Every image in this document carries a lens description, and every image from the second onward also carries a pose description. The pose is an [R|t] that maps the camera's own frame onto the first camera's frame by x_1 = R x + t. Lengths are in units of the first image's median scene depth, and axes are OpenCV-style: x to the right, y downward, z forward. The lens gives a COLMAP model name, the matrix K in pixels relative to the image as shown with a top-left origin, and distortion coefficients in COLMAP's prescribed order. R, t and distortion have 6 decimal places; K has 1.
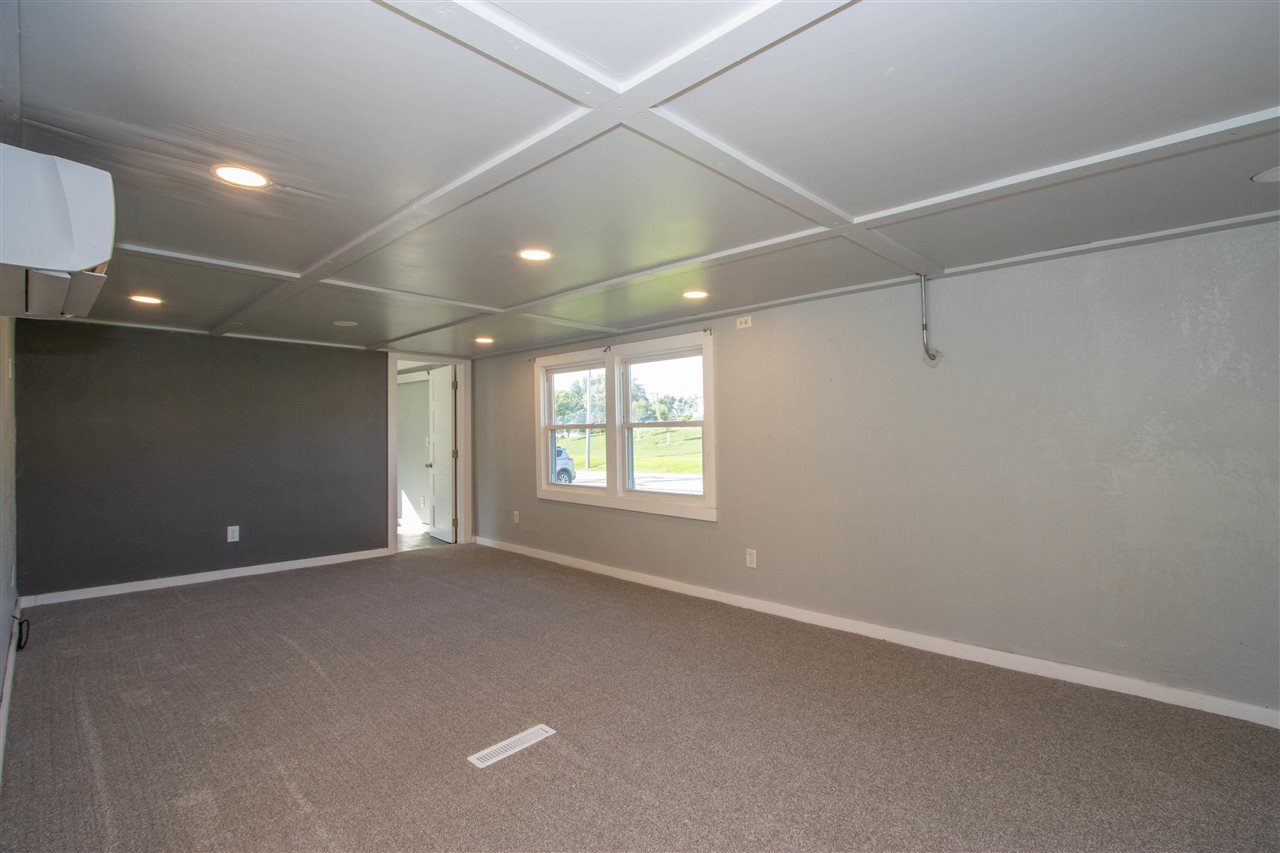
lens RADIAL K [[593.2, 0, 627.0], [0, 593.2, 433.9], [0, 0, 1]] dist [-0.006854, 0.001001]
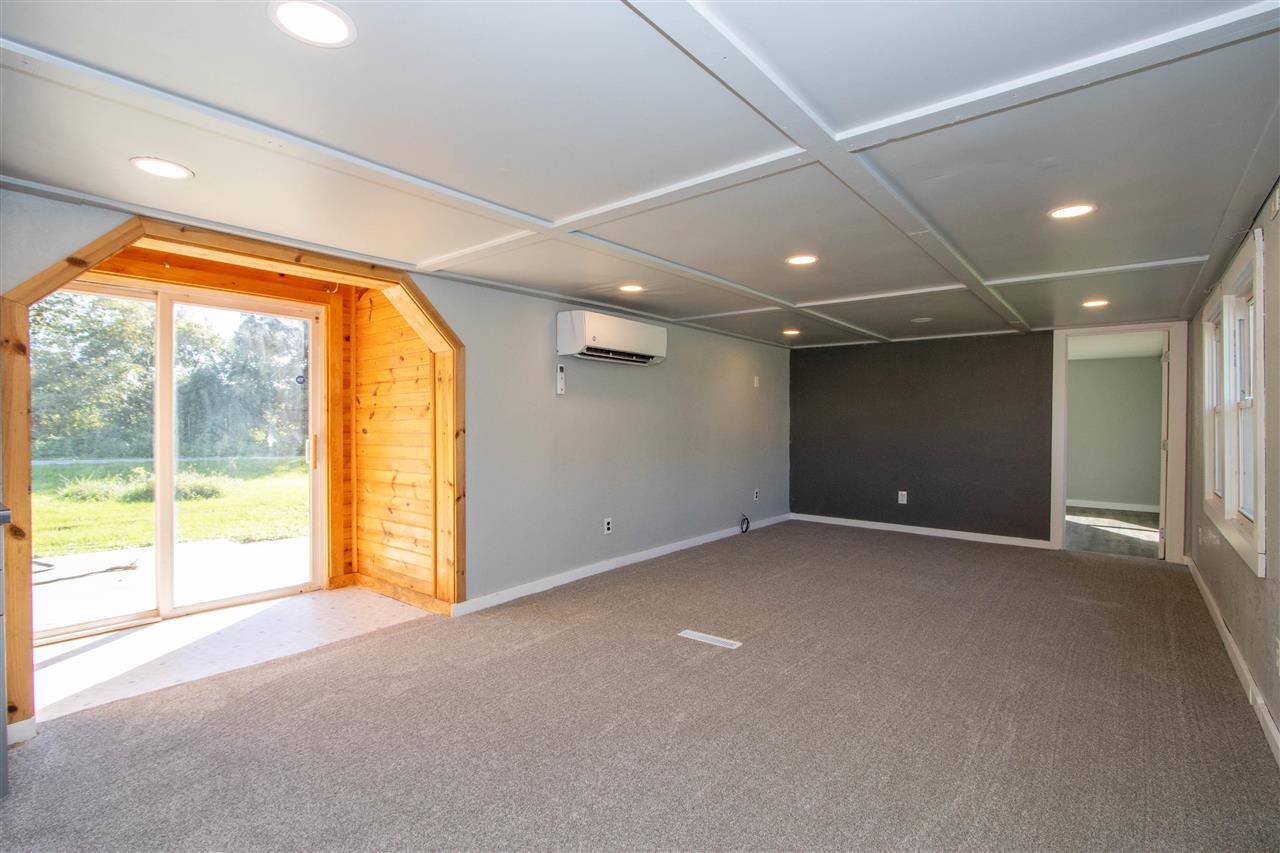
lens RADIAL K [[593.2, 0, 638.5], [0, 593.2, 422.2], [0, 0, 1]] dist [-0.006854, 0.001001]
pose [[0.087373, 0.006364, -0.996155, 0.602643], [0.002066, 0.999976, 0.006569, -0.002599], [0.996174, -0.002632, 0.087357, 0.355092]]
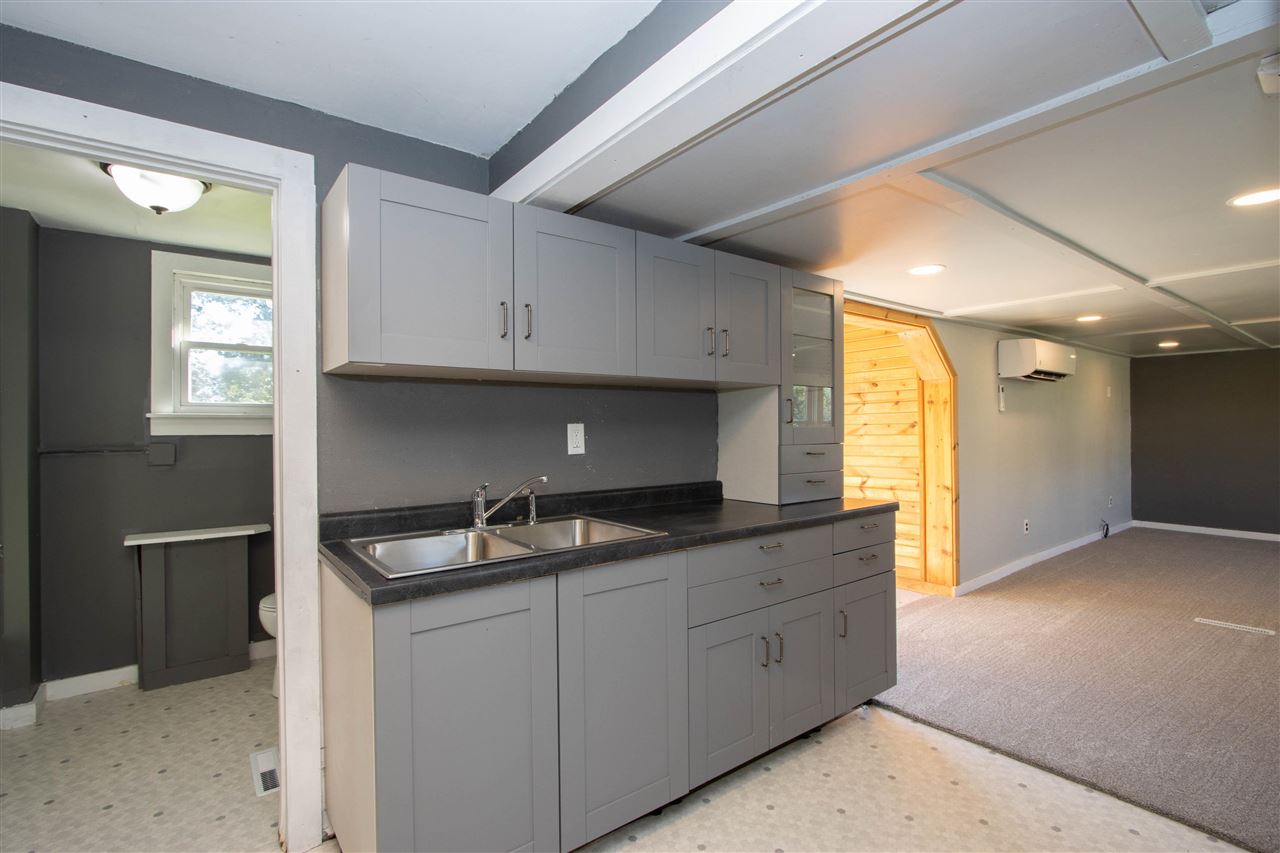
lens RADIAL K [[593.2, 0, 641.7], [0, 593.2, 426.5], [0, 0, 1]] dist [-0.006854, 0.001001]
pose [[-0.134728, 0.006923, -0.990858, 0.817976], [0.013448, 0.999896, 0.005158, -0.027865], [0.990791, -0.012630, -0.134807, -0.196366]]
